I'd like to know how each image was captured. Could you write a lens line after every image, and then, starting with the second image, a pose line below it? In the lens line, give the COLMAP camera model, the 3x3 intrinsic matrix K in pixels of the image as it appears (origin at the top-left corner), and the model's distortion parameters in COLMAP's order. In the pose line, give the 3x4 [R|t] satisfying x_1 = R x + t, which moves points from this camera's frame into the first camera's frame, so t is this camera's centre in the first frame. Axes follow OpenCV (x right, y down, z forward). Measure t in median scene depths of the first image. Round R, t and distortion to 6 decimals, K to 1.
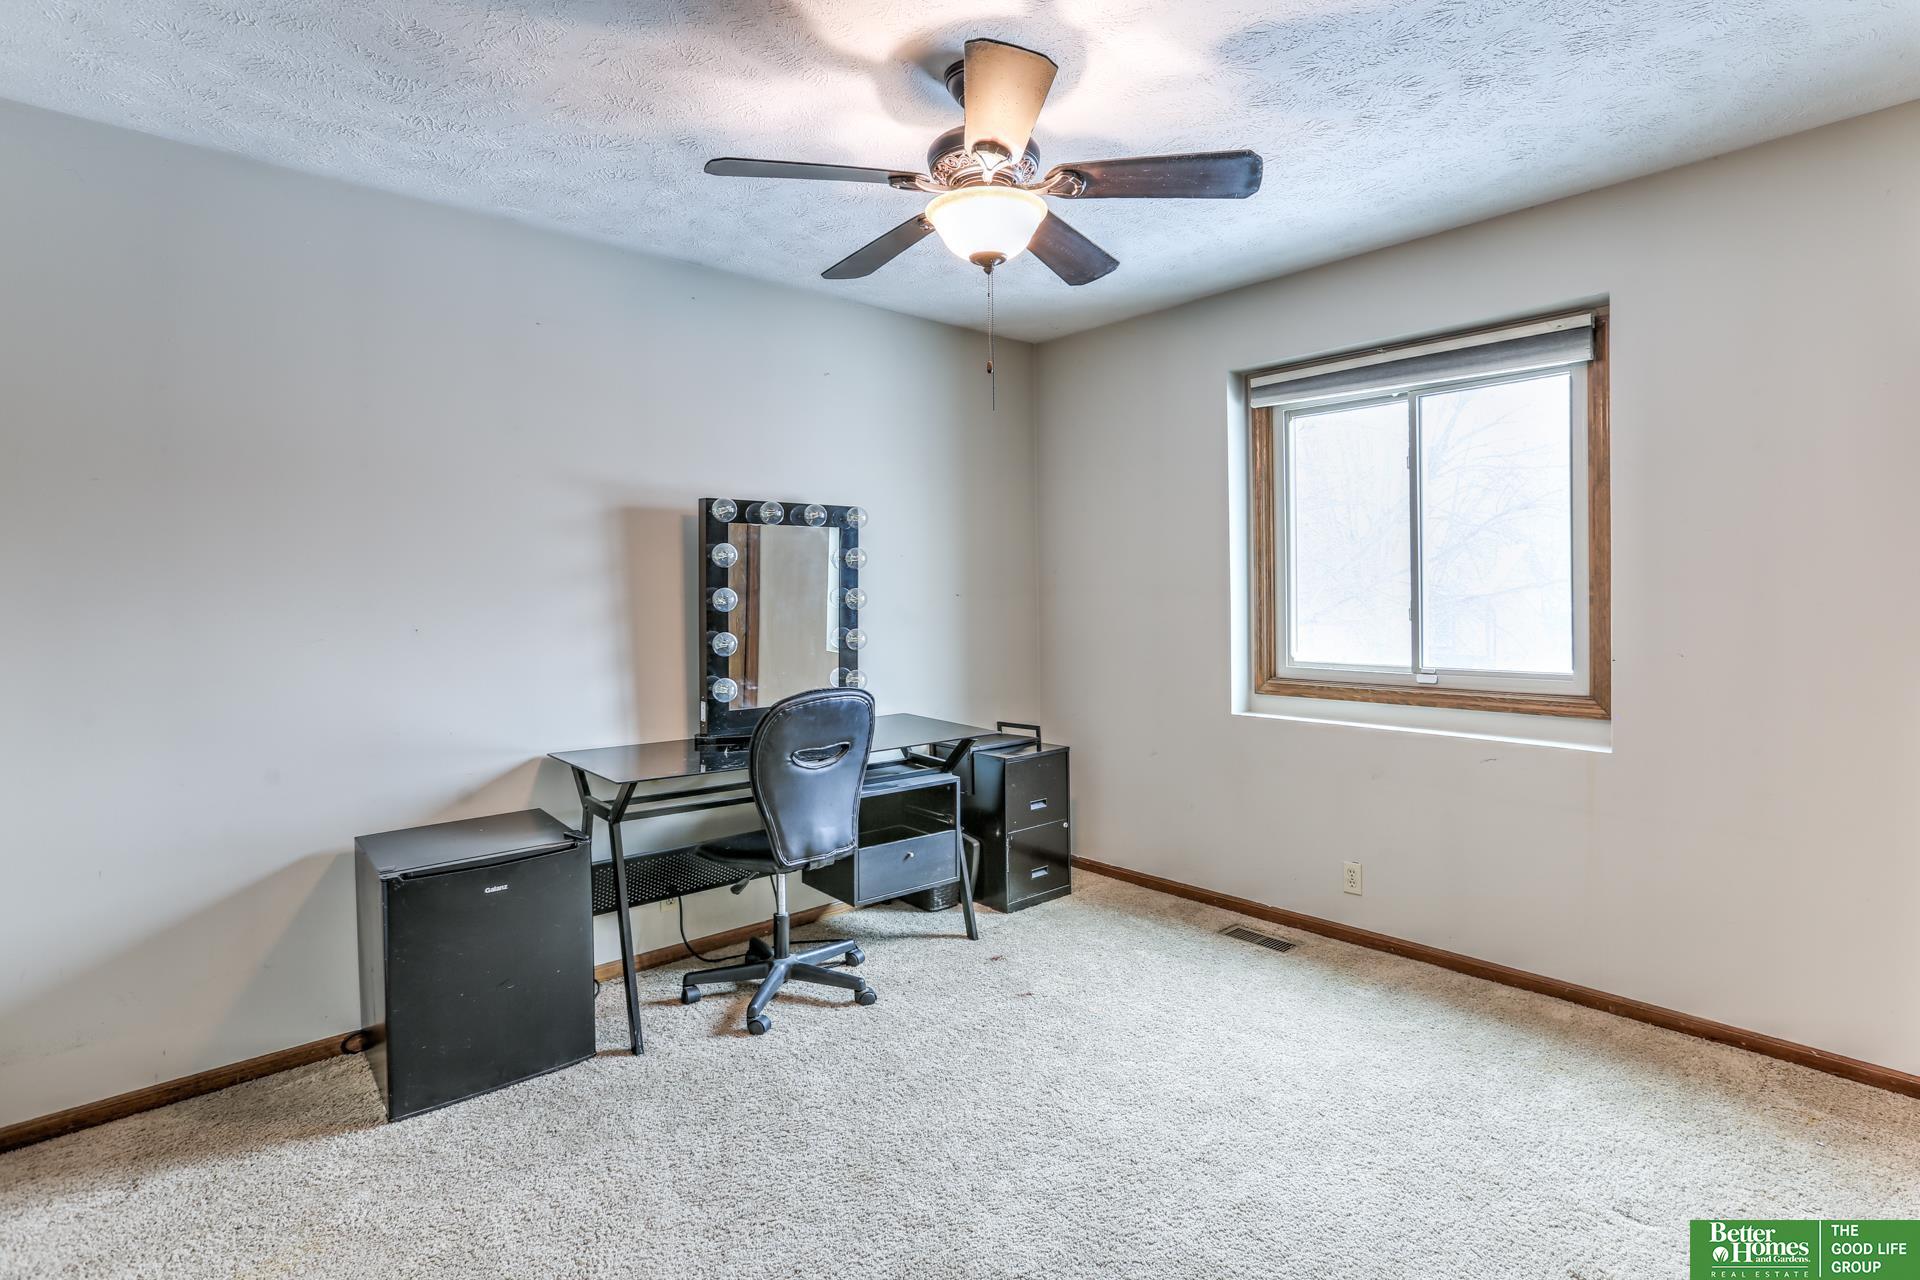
lens RADIAL K [[898.8, 0, 959.8], [0, 898.8, 628.9], [0, 0, 1]] dist [-0.017125, 0.005717]
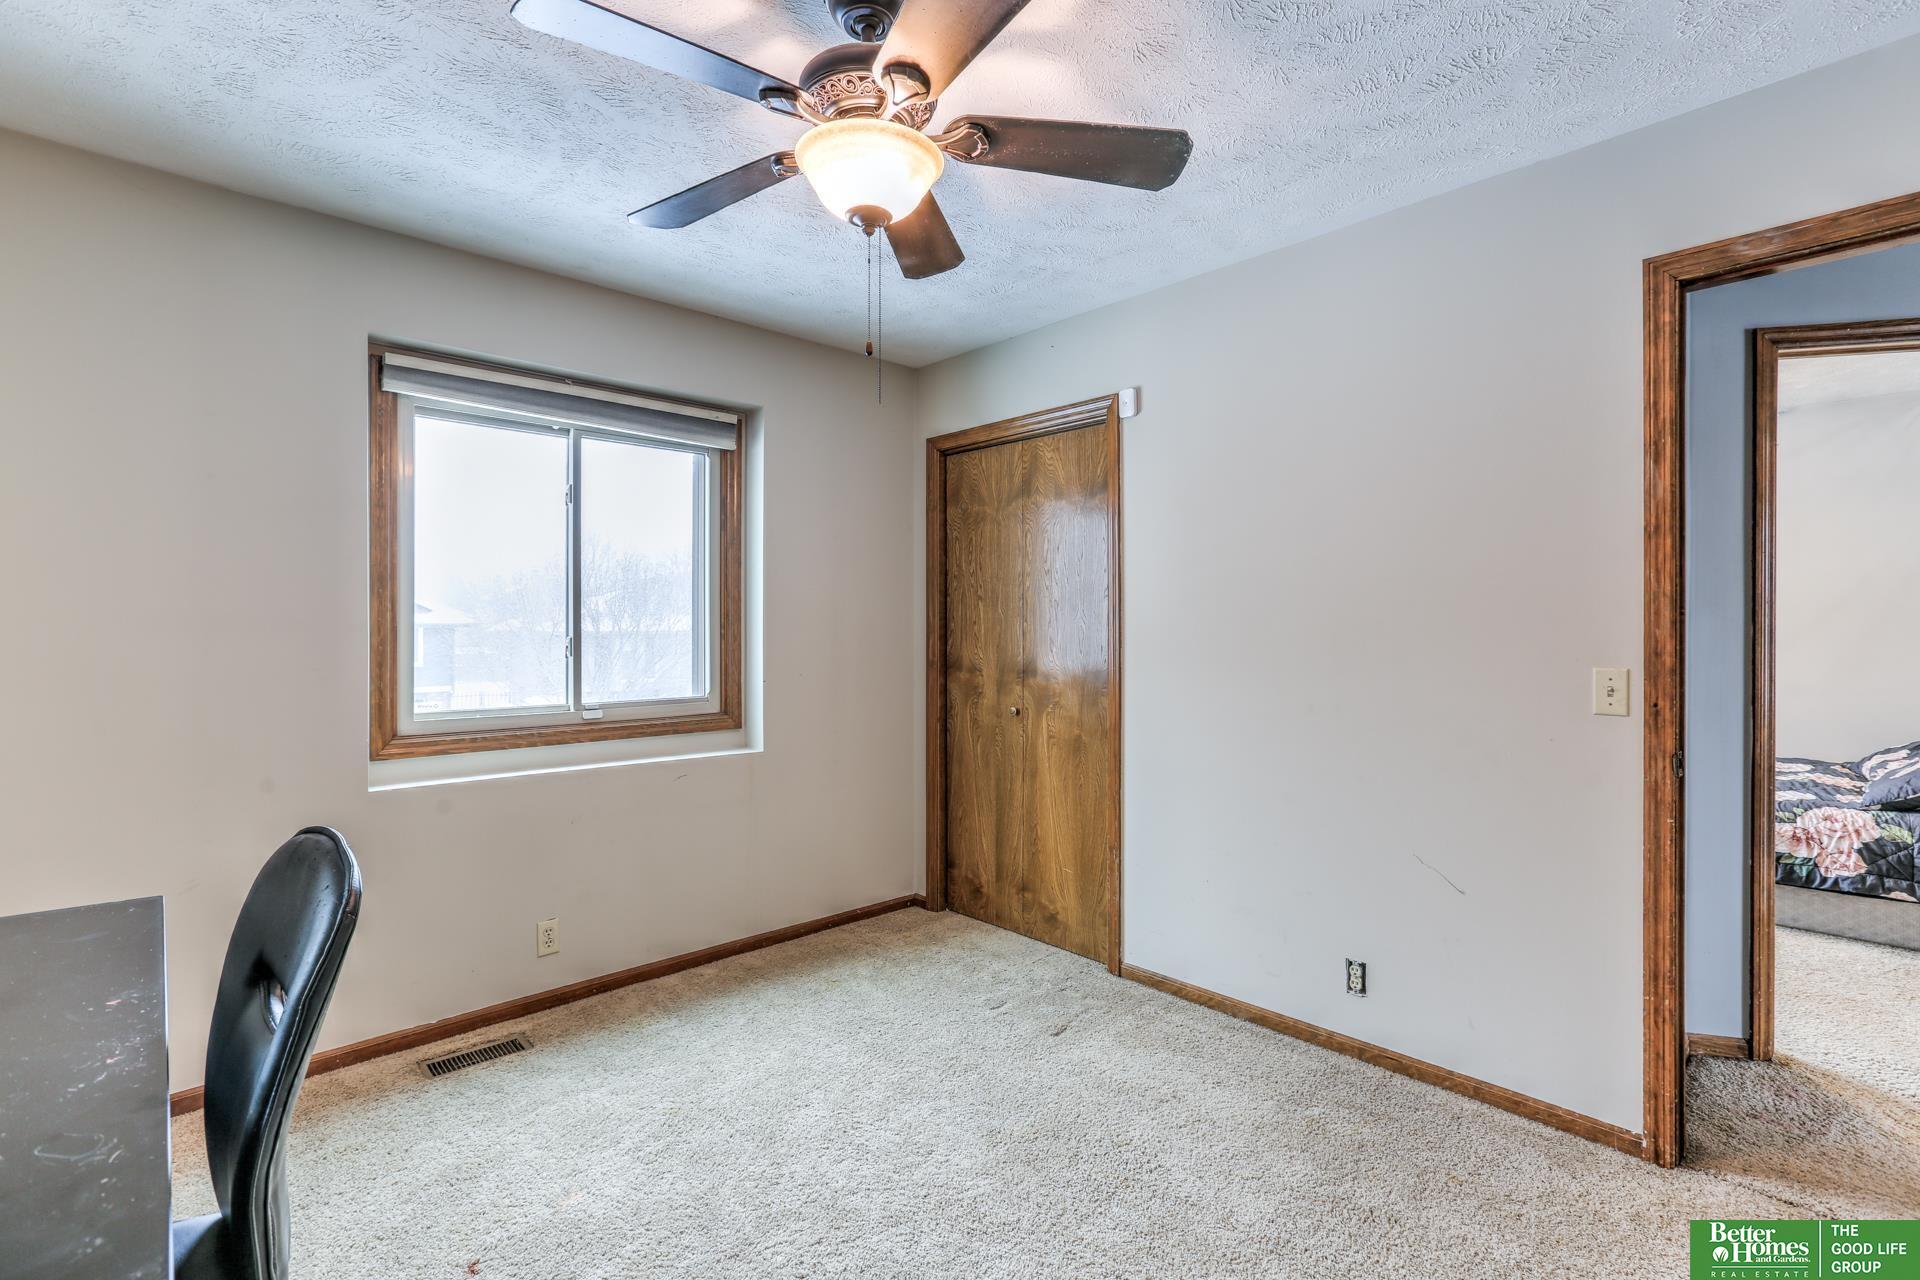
lens RADIAL K [[898.8, 0, 959.6], [0, 898.8, 633.3], [0, 0, 1]] dist [-0.017125, 0.005717]
pose [[-0.023391, -0.003355, 0.999721, -0.501014], [0.032336, 0.999469, 0.004110, -0.026860], [-0.999203, 0.032423, -0.023270, 0.591481]]
